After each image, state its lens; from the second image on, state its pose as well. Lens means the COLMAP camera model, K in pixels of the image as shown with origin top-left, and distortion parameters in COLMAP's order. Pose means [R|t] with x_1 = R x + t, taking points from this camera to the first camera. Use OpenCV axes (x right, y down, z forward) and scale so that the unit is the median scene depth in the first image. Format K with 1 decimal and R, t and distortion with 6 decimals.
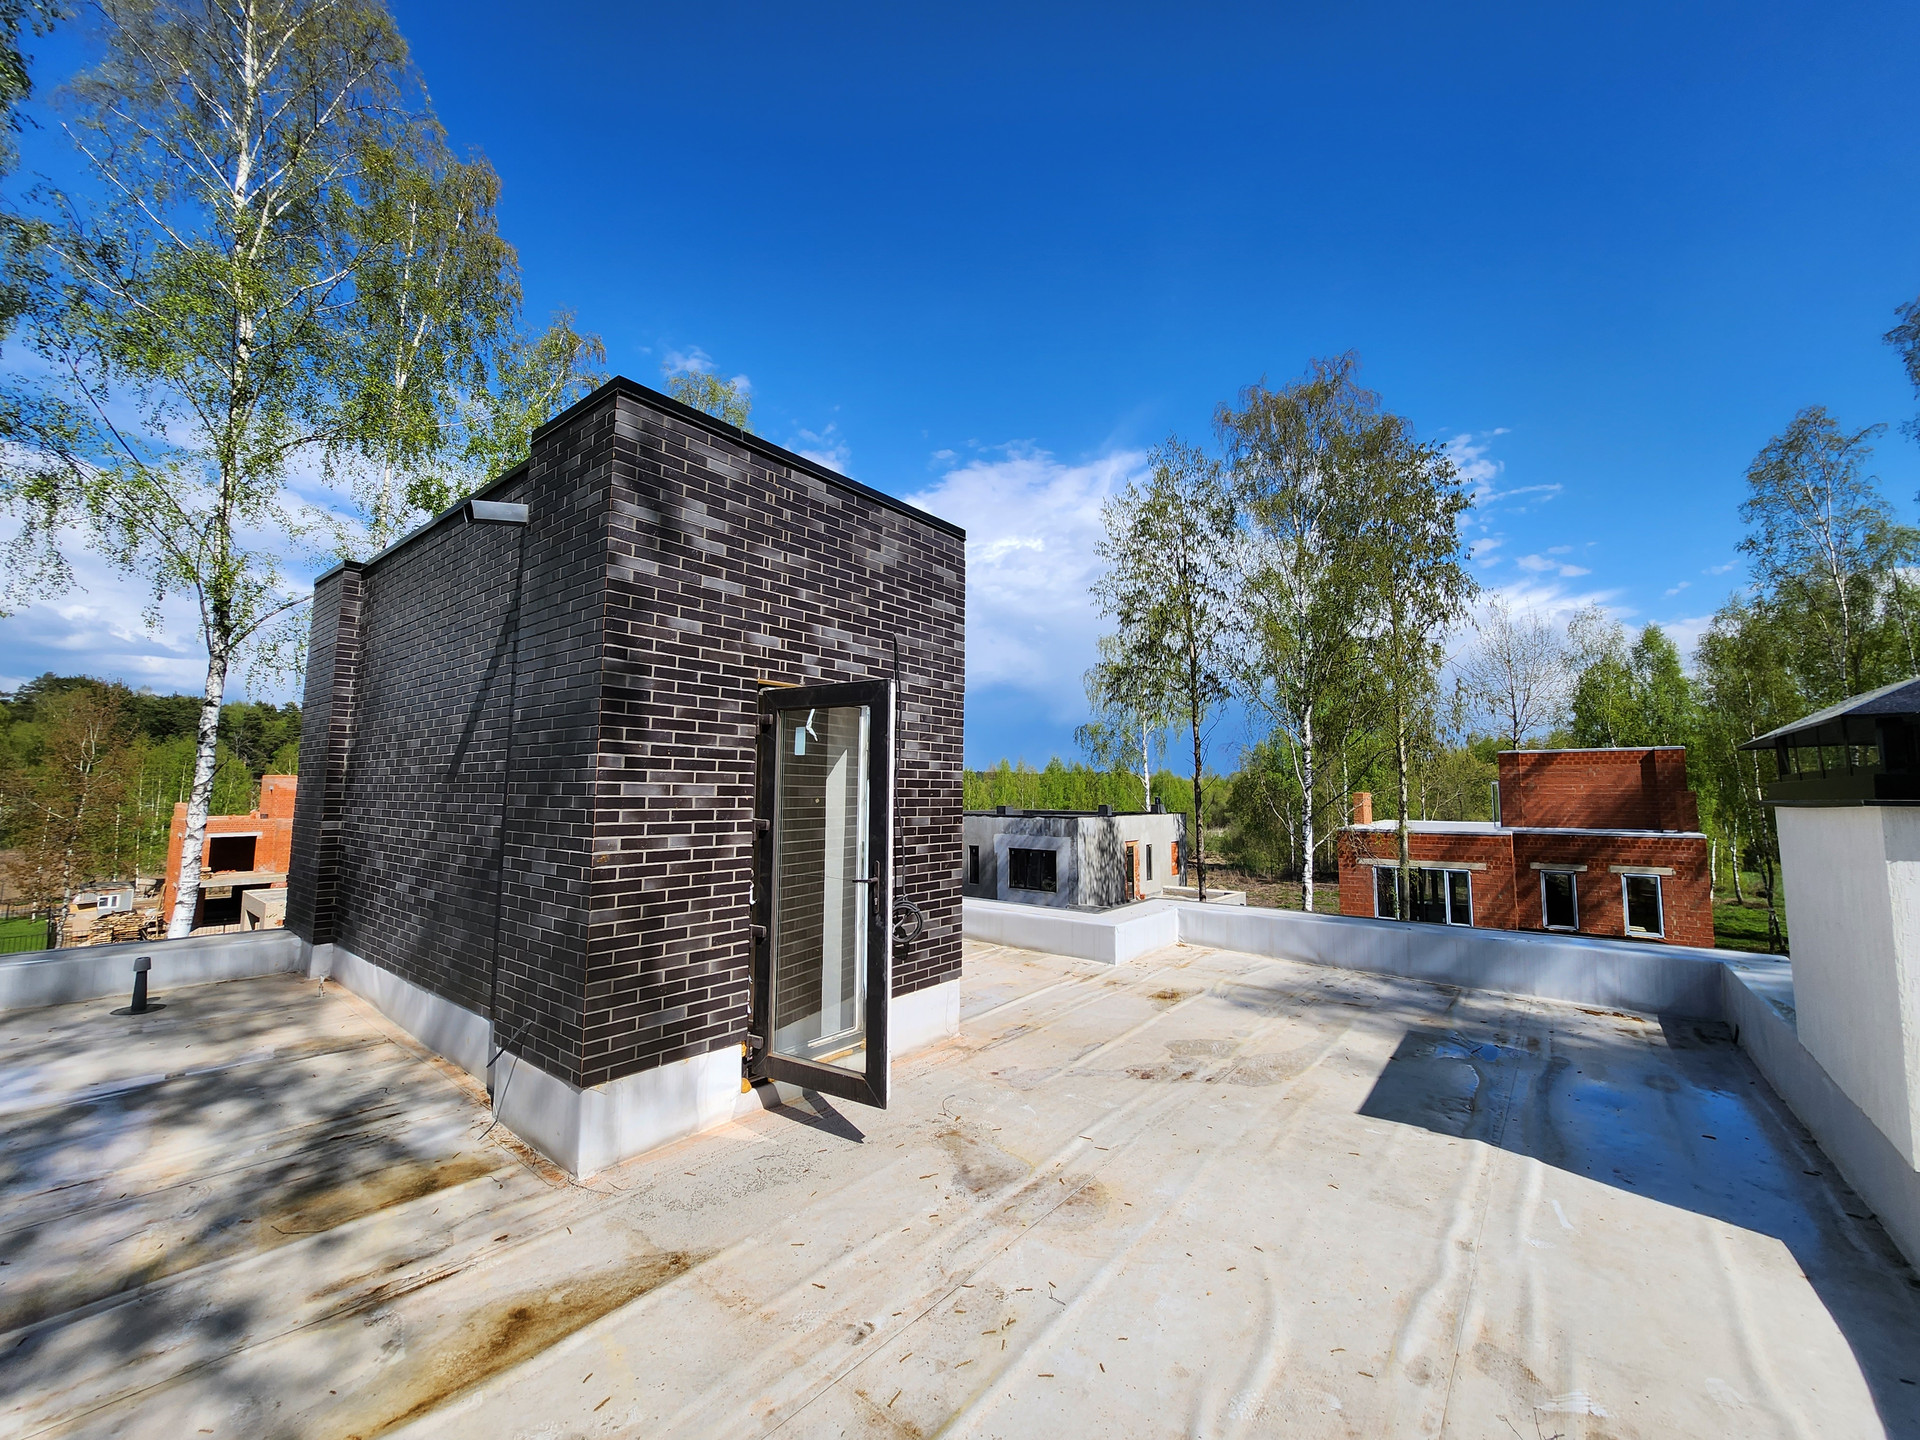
lens RADIAL K [[762.6, 0, 954.3], [0, 762.6, 714.6], [0, 0, 1]] dist [-0.017638, -0.000295]
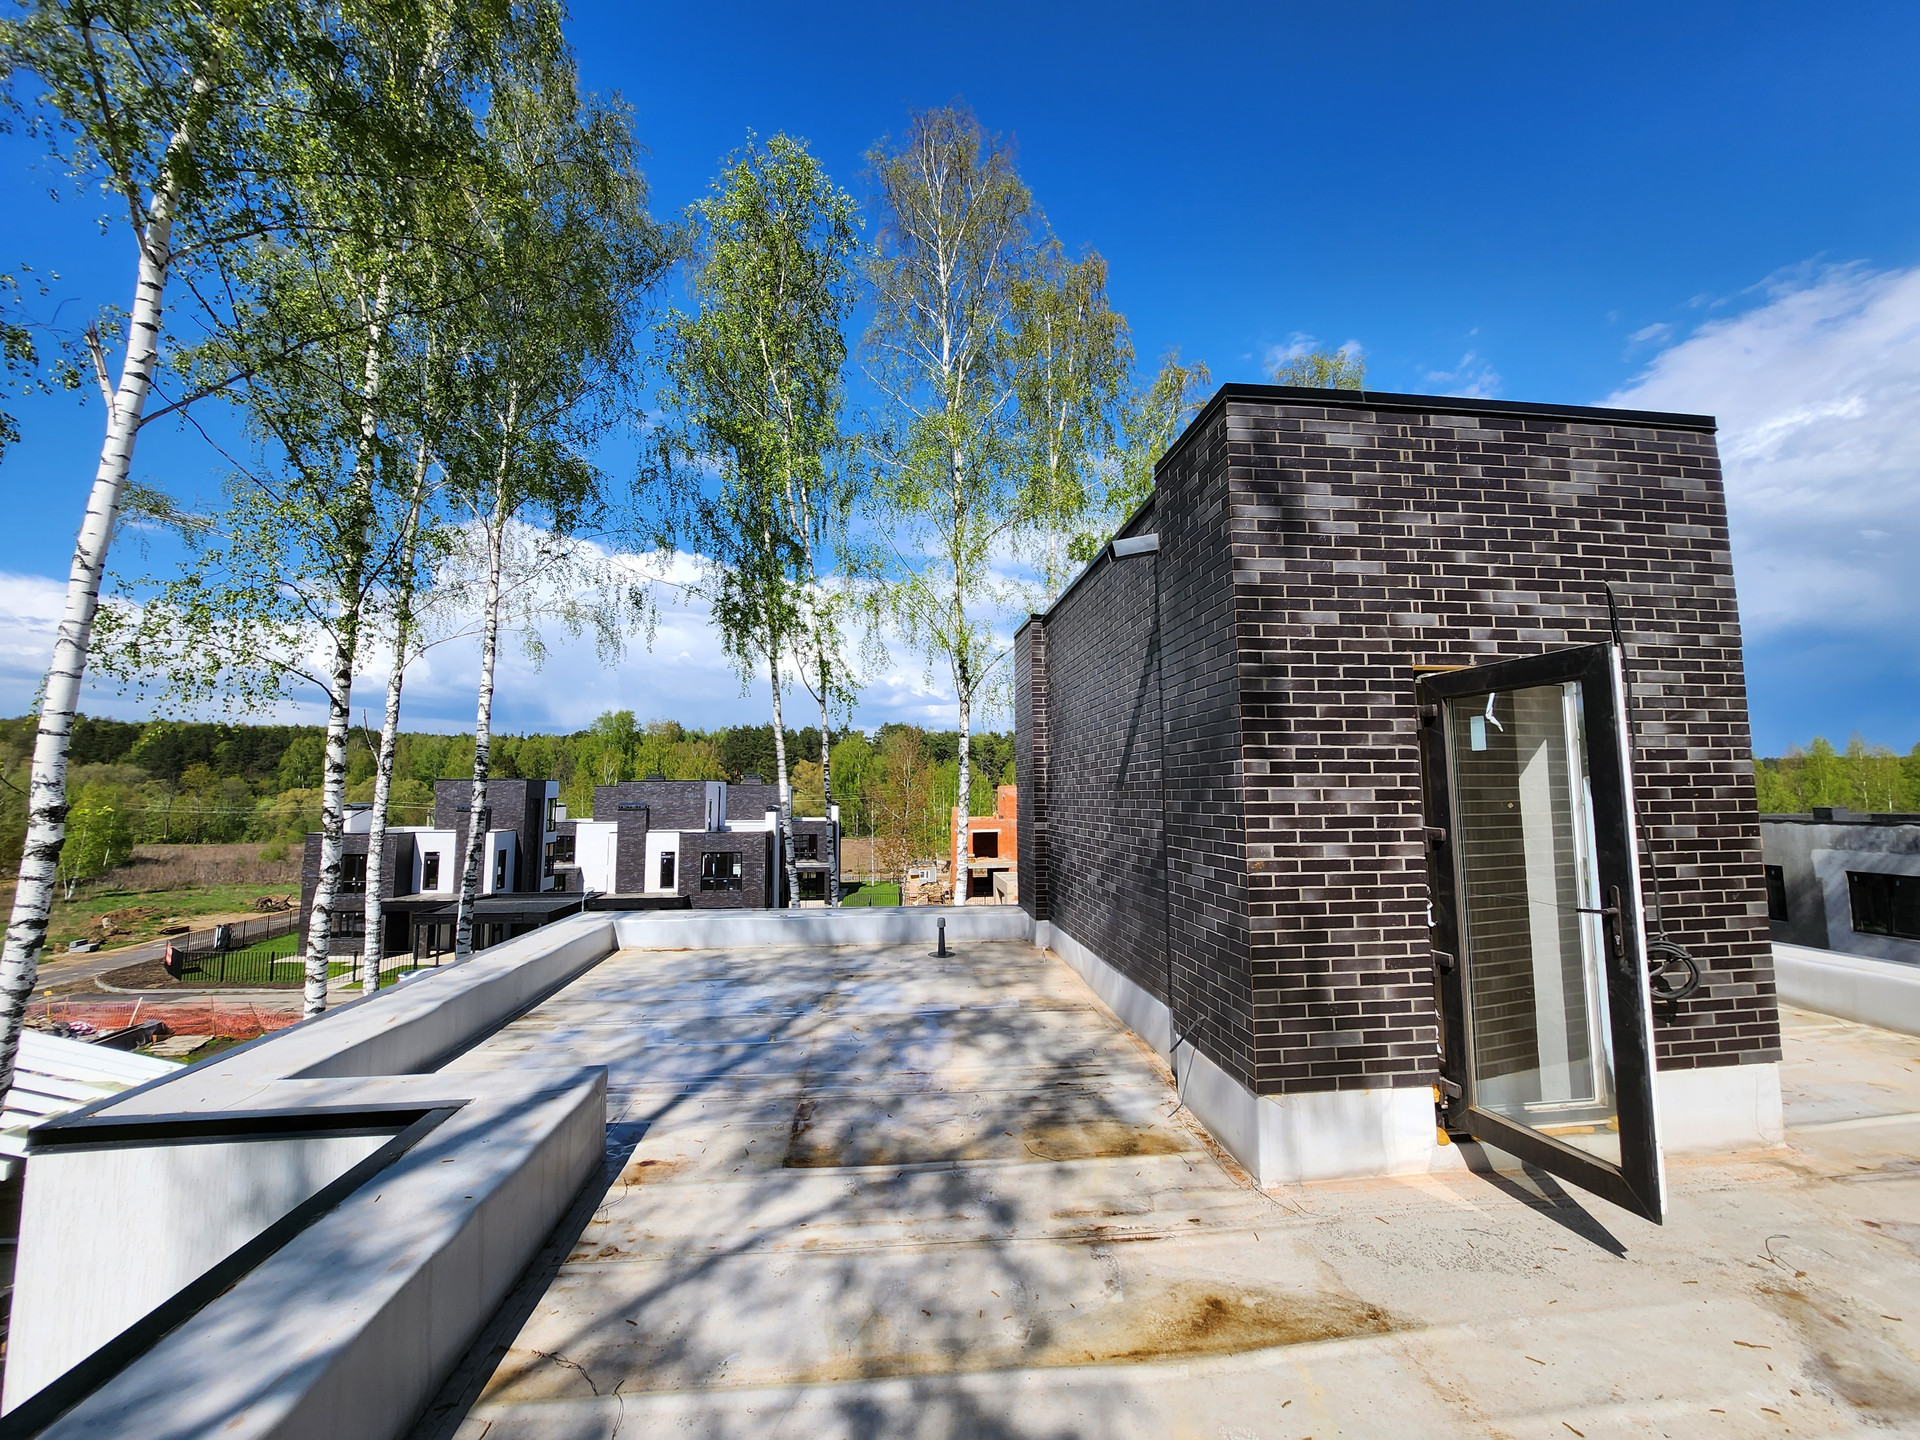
lens RADIAL K [[761.7, 0, 964.5], [0, 761.7, 716.4], [0, 0, 1]] dist [-0.012960, -0.000311]
pose [[0.706092, -0.083500, -0.703179, -0.010691], [0.082798, 0.995947, -0.035125, -0.000536], [0.703263, -0.033420, 0.710144, 0.017864]]
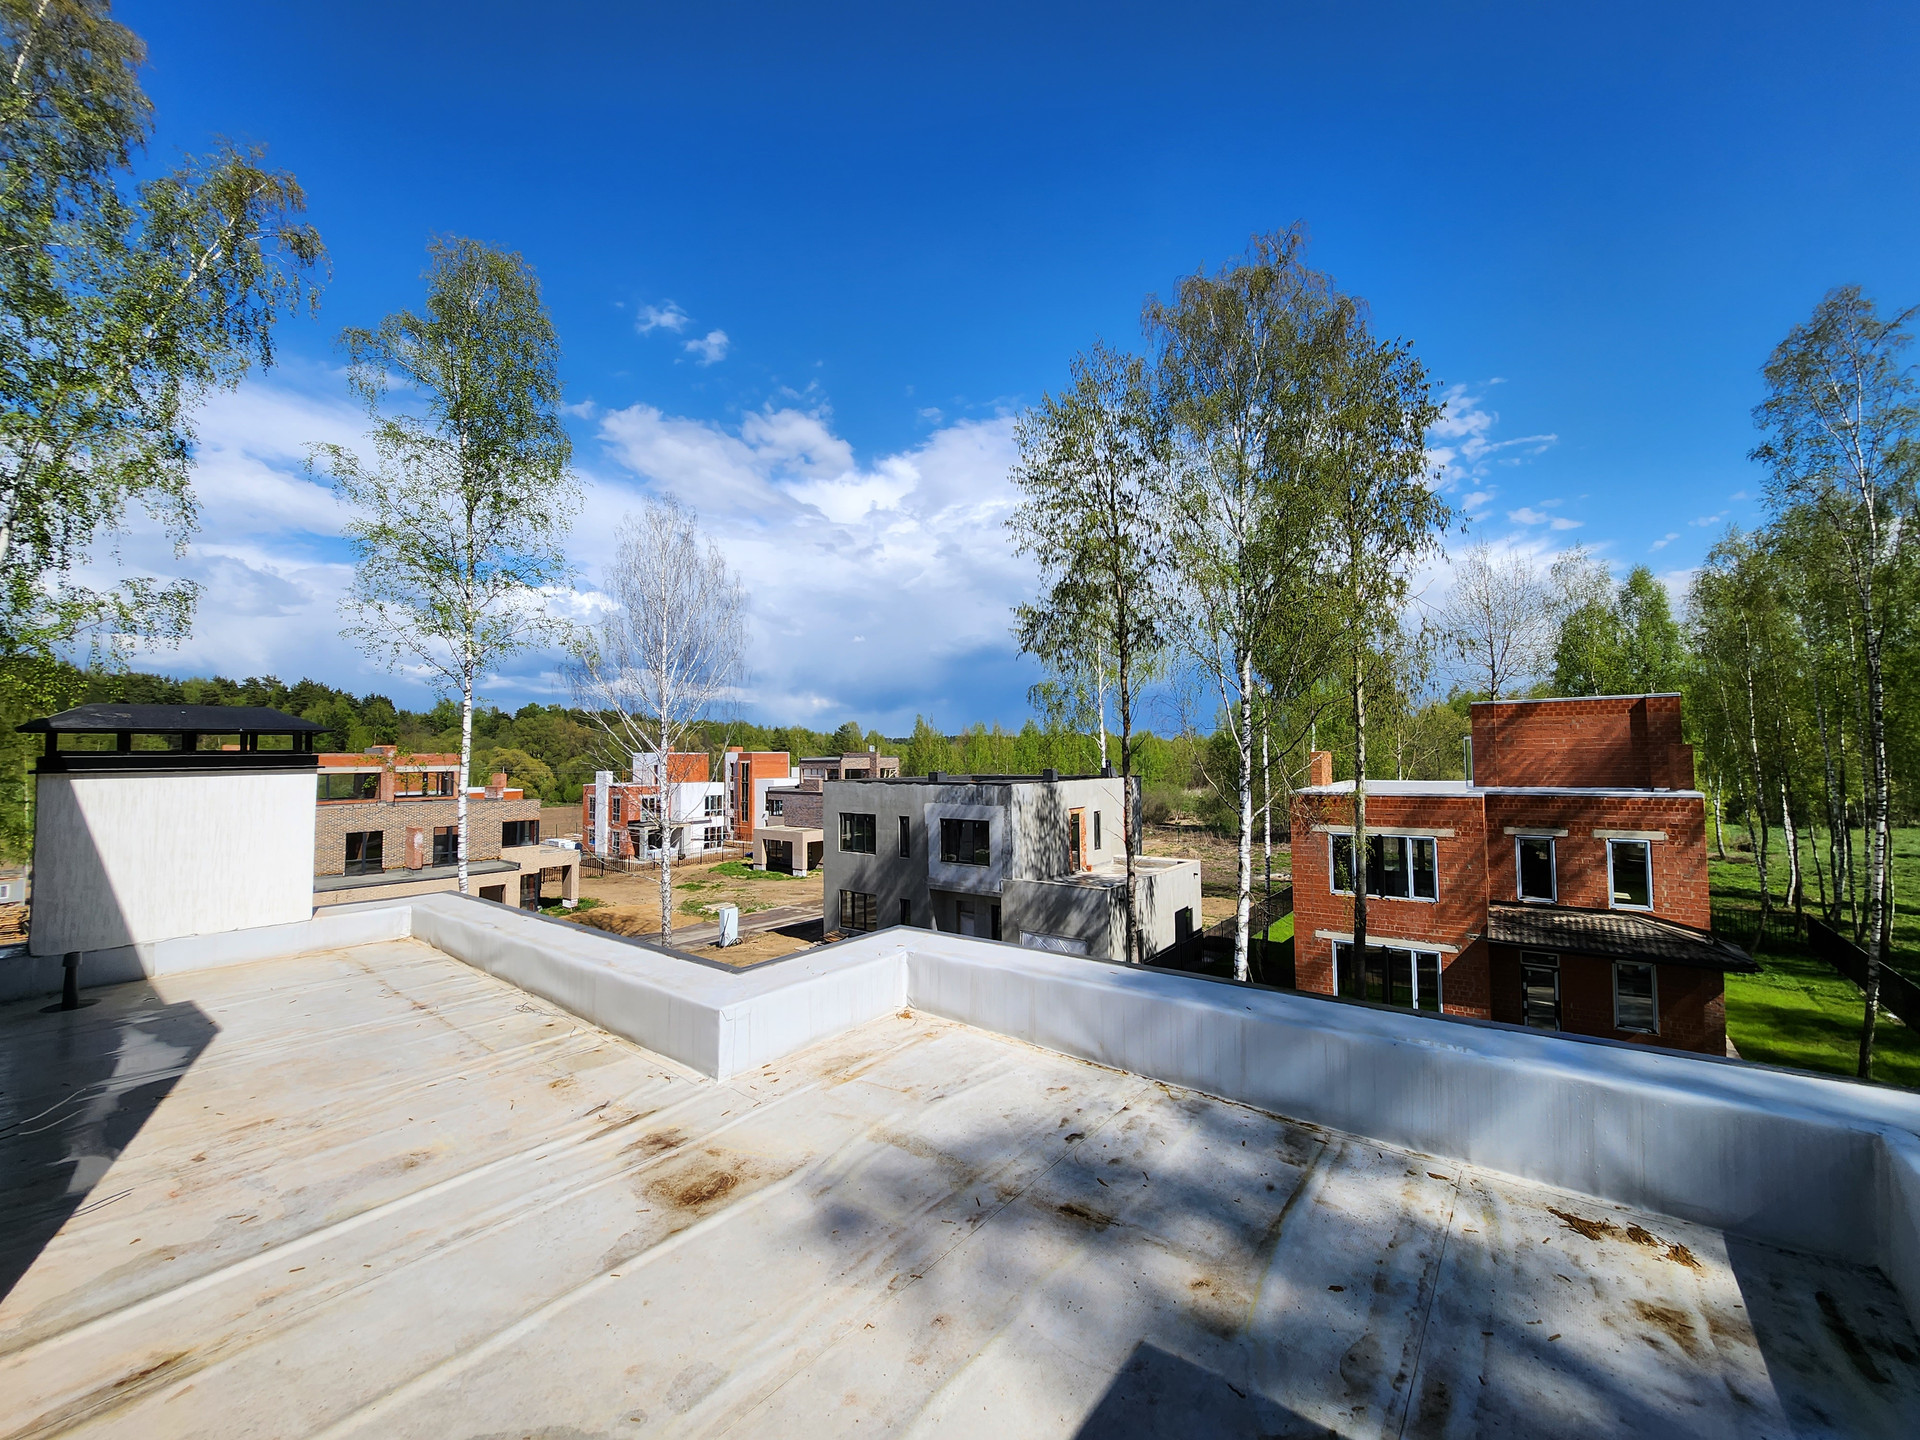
lens RADIAL K [[761.7, 0, 964.5], [0, 761.7, 716.4], [0, 0, 1]] dist [-0.012960, -0.000311]
pose [[0.999560, -0.017572, 0.023878, 0.485629], [0.016374, 0.998641, 0.049486, 0.053602], [-0.024715, -0.049073, 0.998489, 0.587926]]
